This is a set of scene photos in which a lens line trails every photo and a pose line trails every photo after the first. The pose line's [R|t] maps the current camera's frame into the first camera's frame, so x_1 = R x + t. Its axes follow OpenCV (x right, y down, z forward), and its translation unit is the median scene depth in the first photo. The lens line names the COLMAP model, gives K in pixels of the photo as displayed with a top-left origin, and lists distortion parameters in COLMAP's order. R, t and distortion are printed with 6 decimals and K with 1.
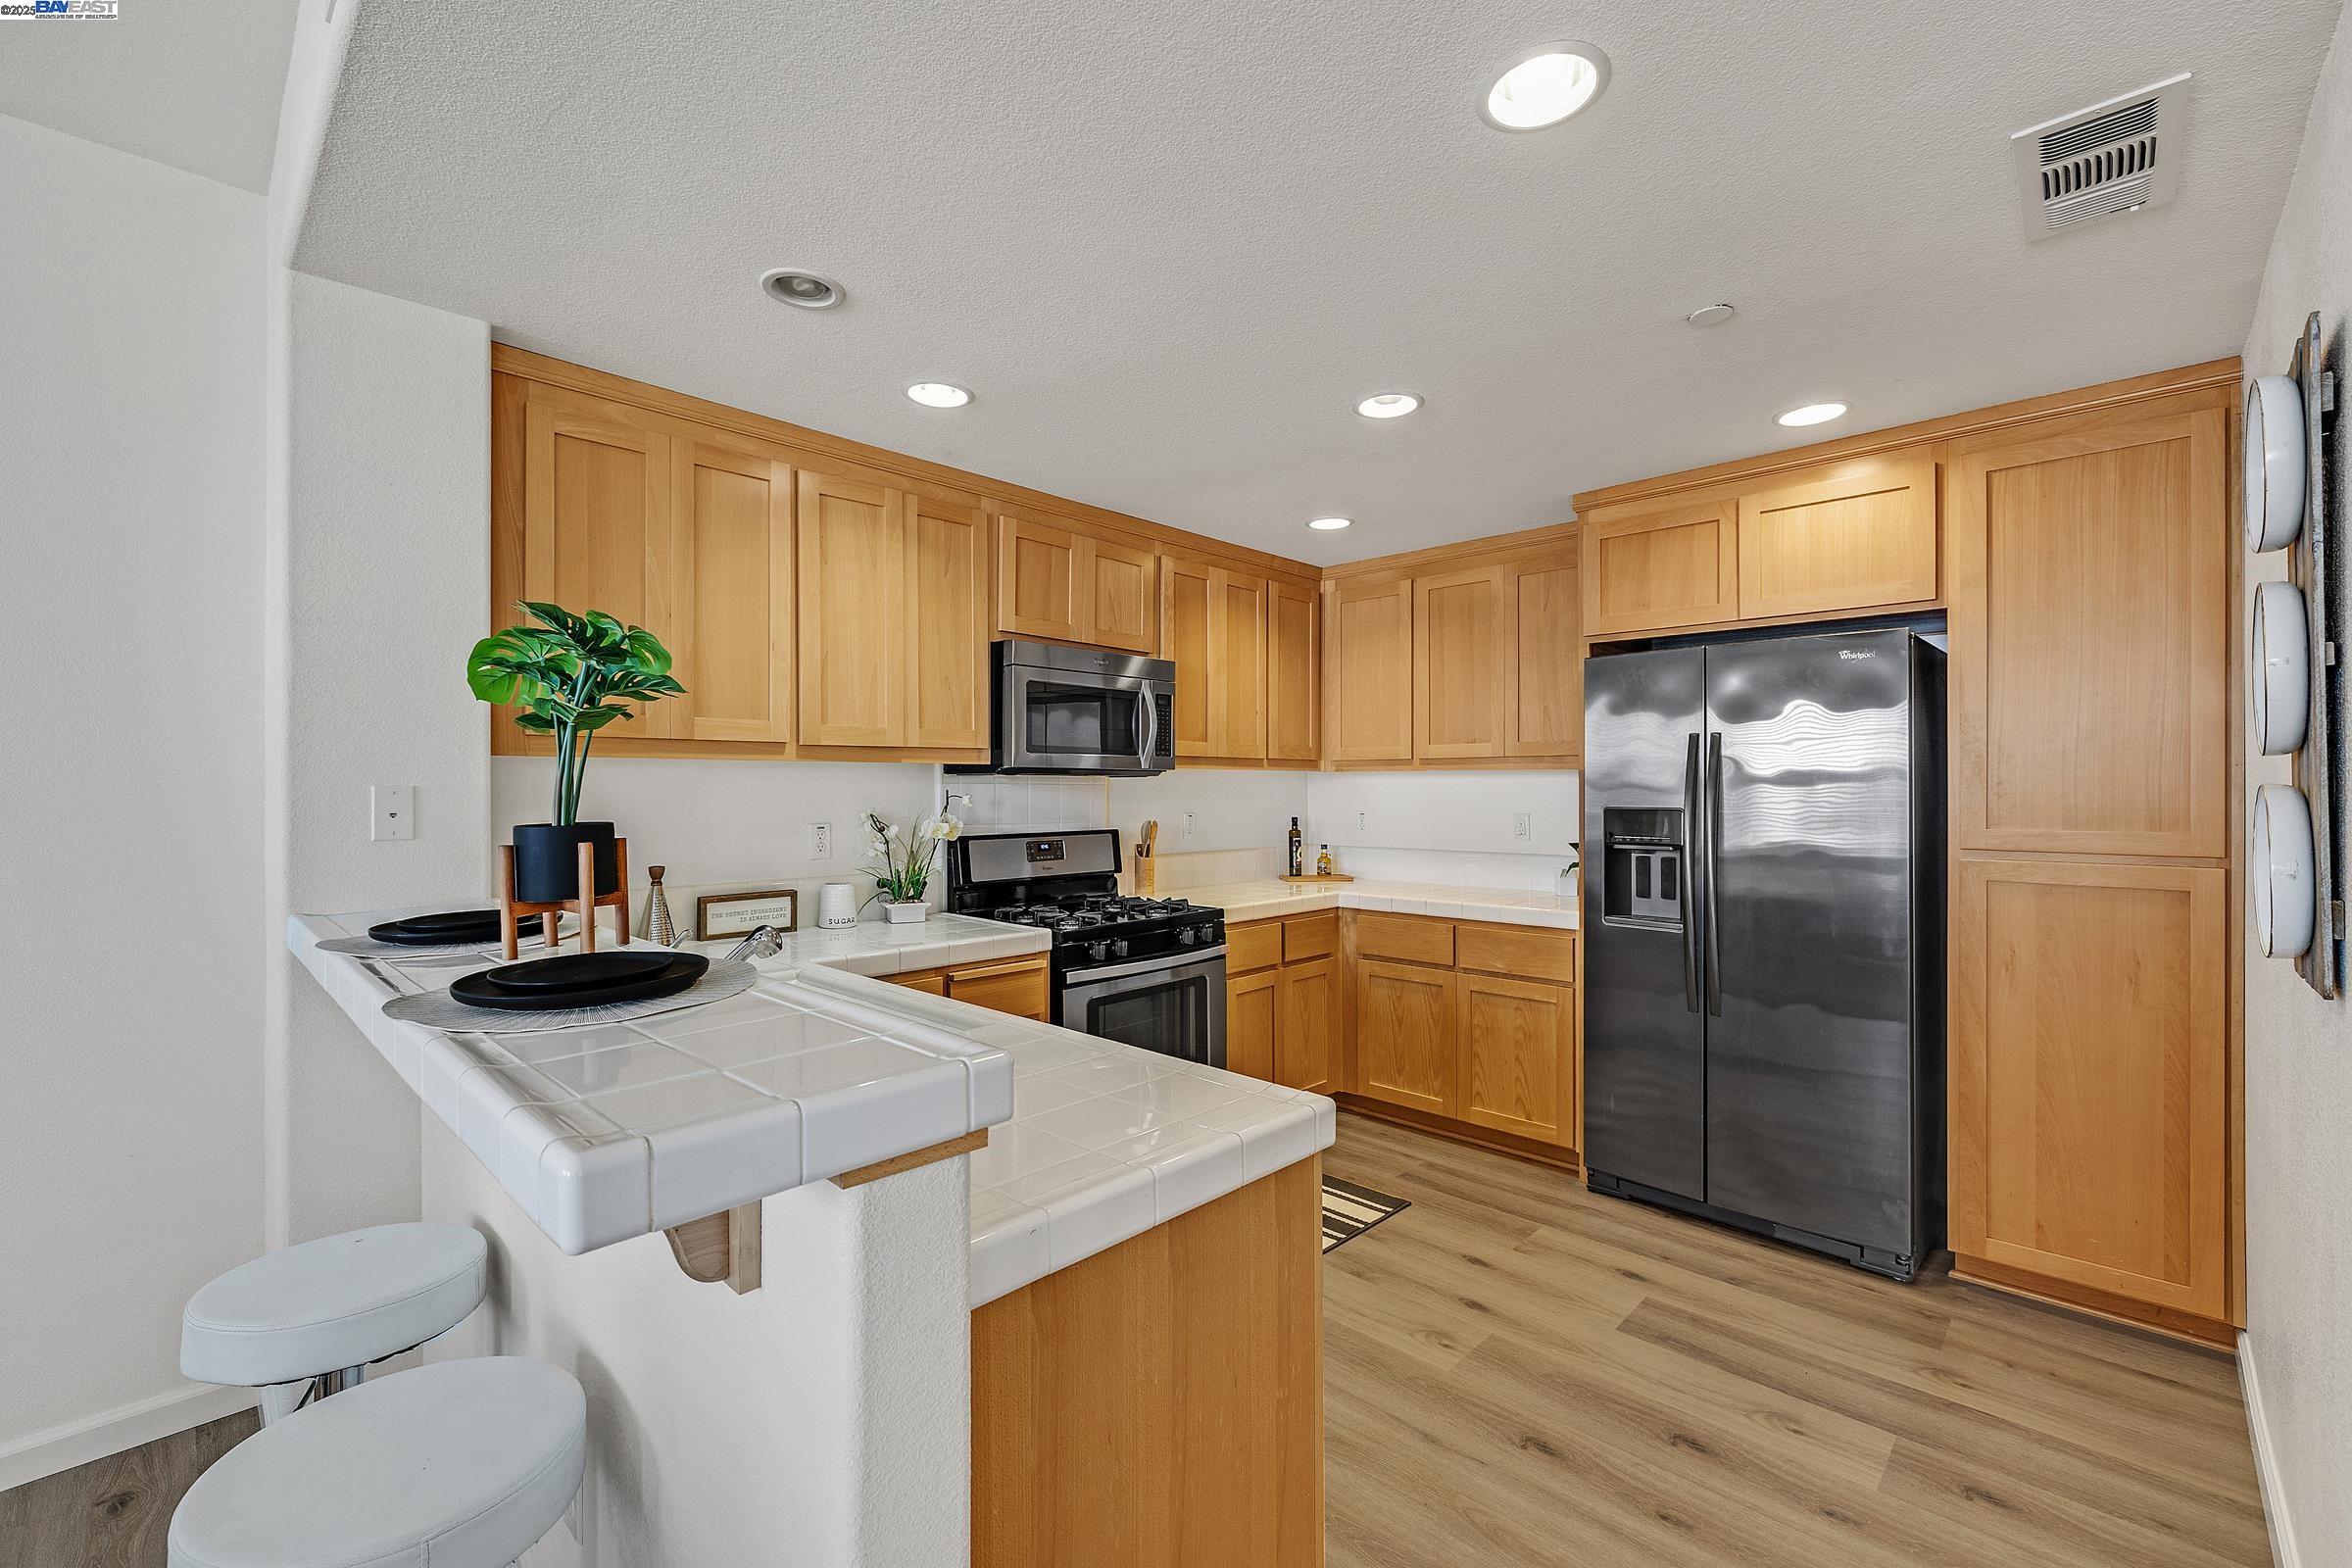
lens RADIAL K [[995.8, 0, 1170.6], [0, 995.8, 775.2], [0, 0, 1]] dist [0.000154, 0.000388]
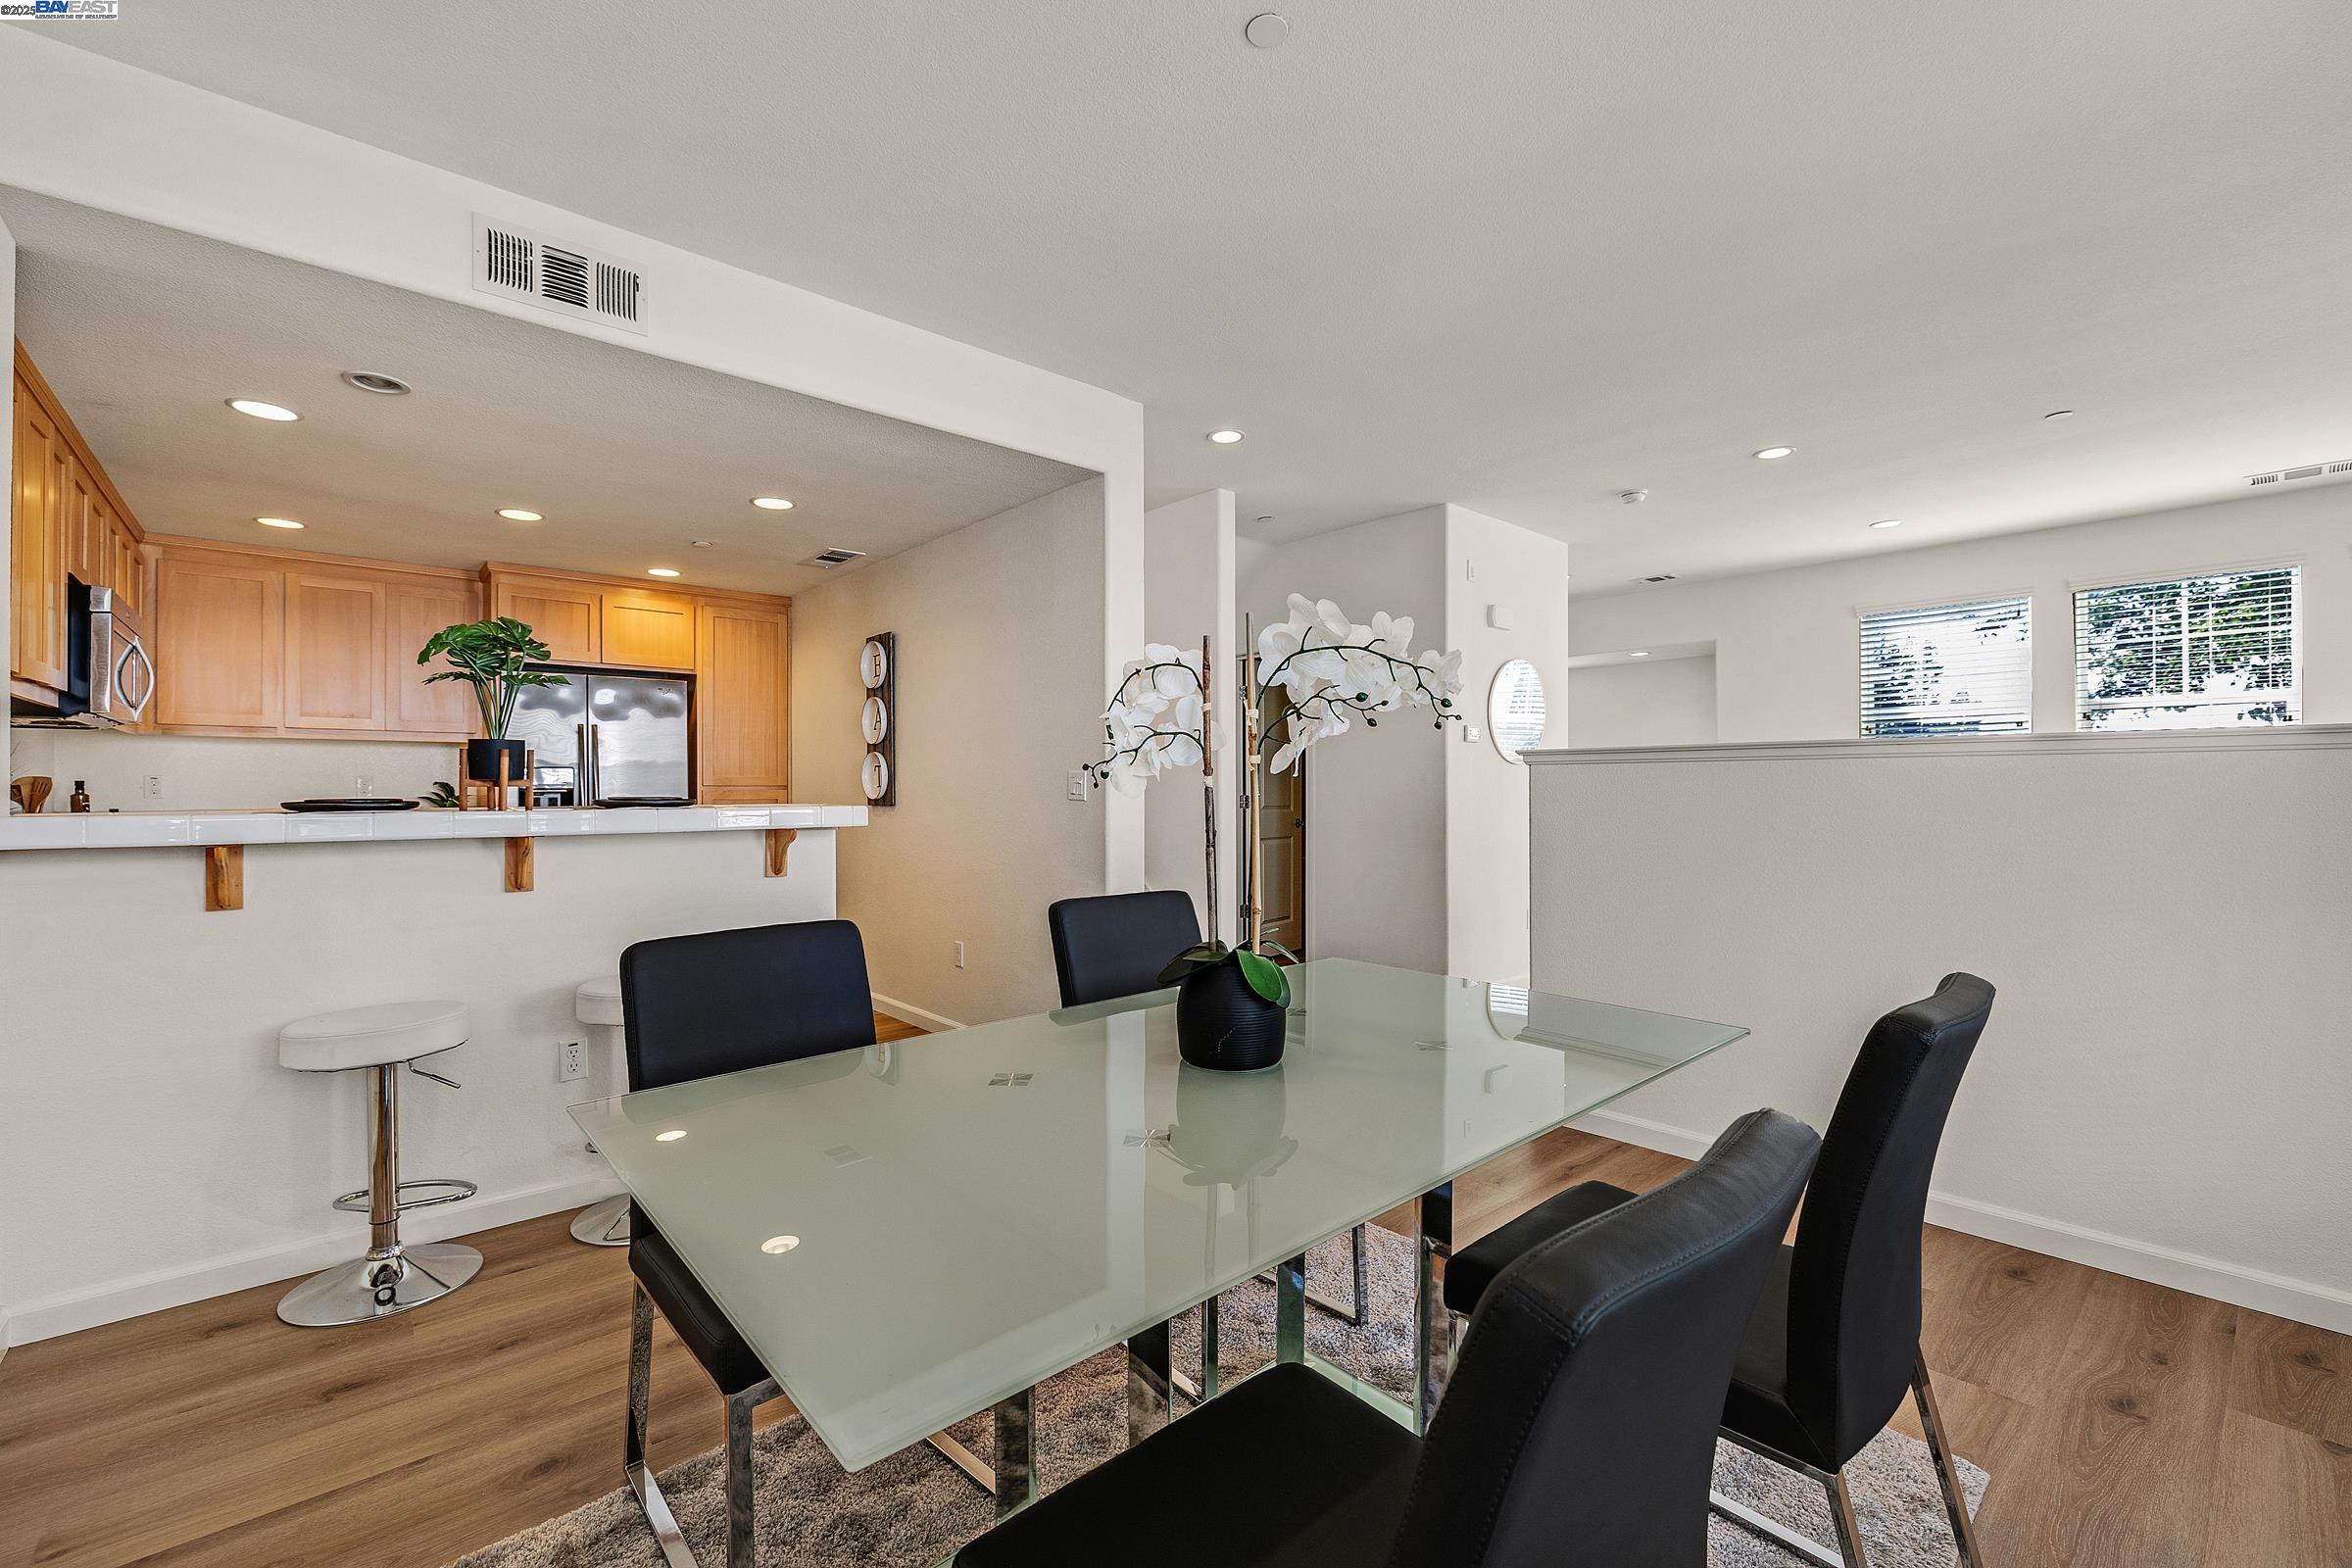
lens RADIAL K [[995.8, 0, 1166.4], [0, 995.8, 787.8], [0, 0, 1]] dist [0.000154, 0.000388]
pose [[0.066917, 0.001984, 0.997757, -1.179301], [-0.008380, 0.999964, -0.001427, 0.064882], [-0.997723, -0.008266, 0.066931, -0.140120]]
